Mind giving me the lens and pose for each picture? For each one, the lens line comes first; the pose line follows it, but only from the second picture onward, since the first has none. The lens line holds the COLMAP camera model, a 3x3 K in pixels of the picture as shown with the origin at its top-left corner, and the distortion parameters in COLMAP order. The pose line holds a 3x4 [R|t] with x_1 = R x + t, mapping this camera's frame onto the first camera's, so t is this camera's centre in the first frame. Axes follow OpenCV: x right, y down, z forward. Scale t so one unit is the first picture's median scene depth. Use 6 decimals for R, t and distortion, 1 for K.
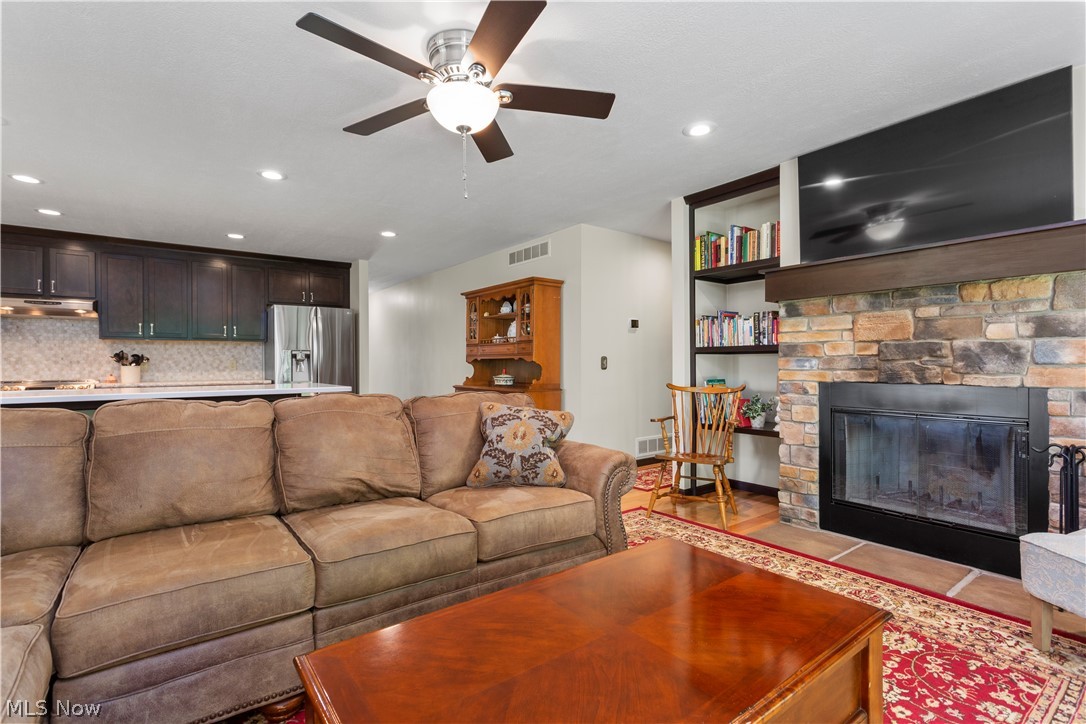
lens RADIAL K [[513.5, 0, 546.3], [0, 513.5, 365.2], [0, 0, 1]] dist [0.004087, 0.000577]
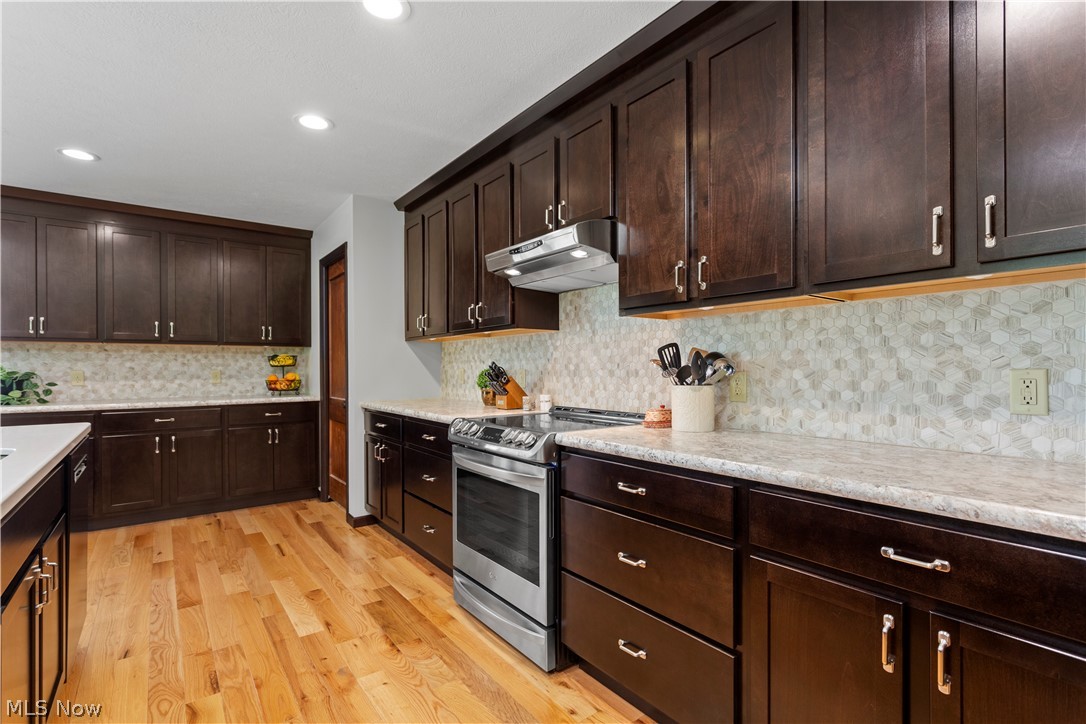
lens RADIAL K [[513.5, 0, 550.8], [0, 513.5, 366.4], [0, 0, 1]] dist [0.004087, 0.000577]
pose [[0.001318, 0.003261, -0.999994, -0.428013], [0.000008, 0.999995, 0.003261, -0.012436], [0.999999, -0.000012, 0.001318, 0.868280]]
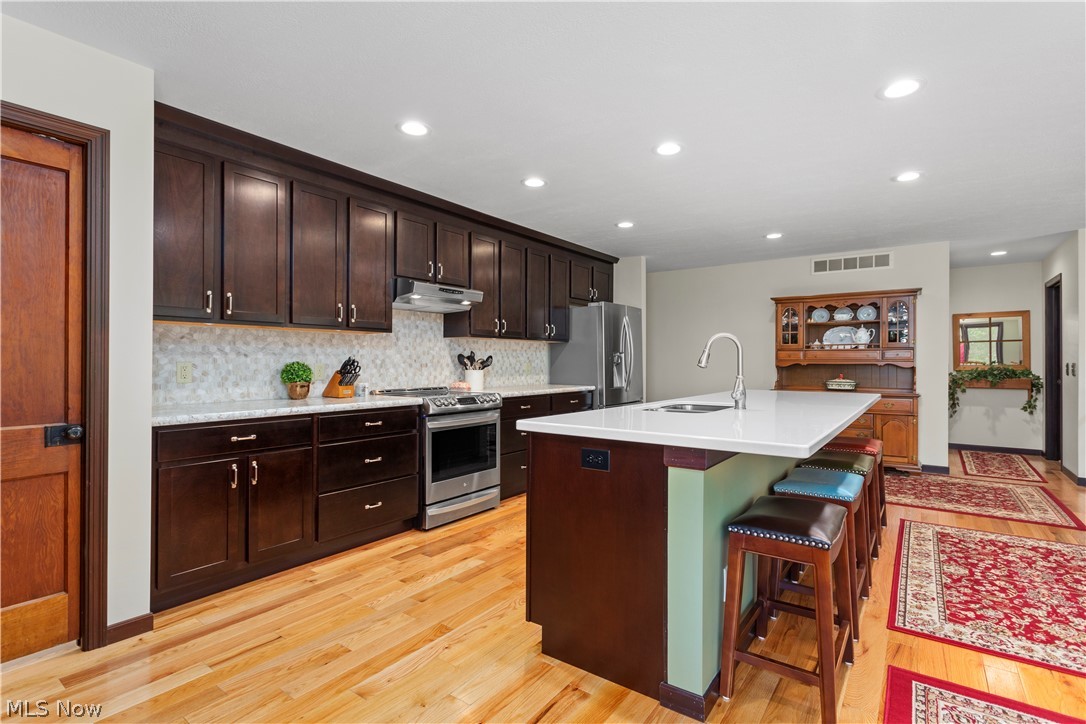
lens RADIAL K [[513.5, 0, 545.7], [0, 513.5, 361.7], [0, 0, 1]] dist [0.004087, 0.000577]
pose [[0.958160, 0.006954, 0.286149, -0.901465], [-0.005481, 0.999967, -0.005948, -0.007131], [-0.286181, 0.004131, 0.958167, 0.169575]]
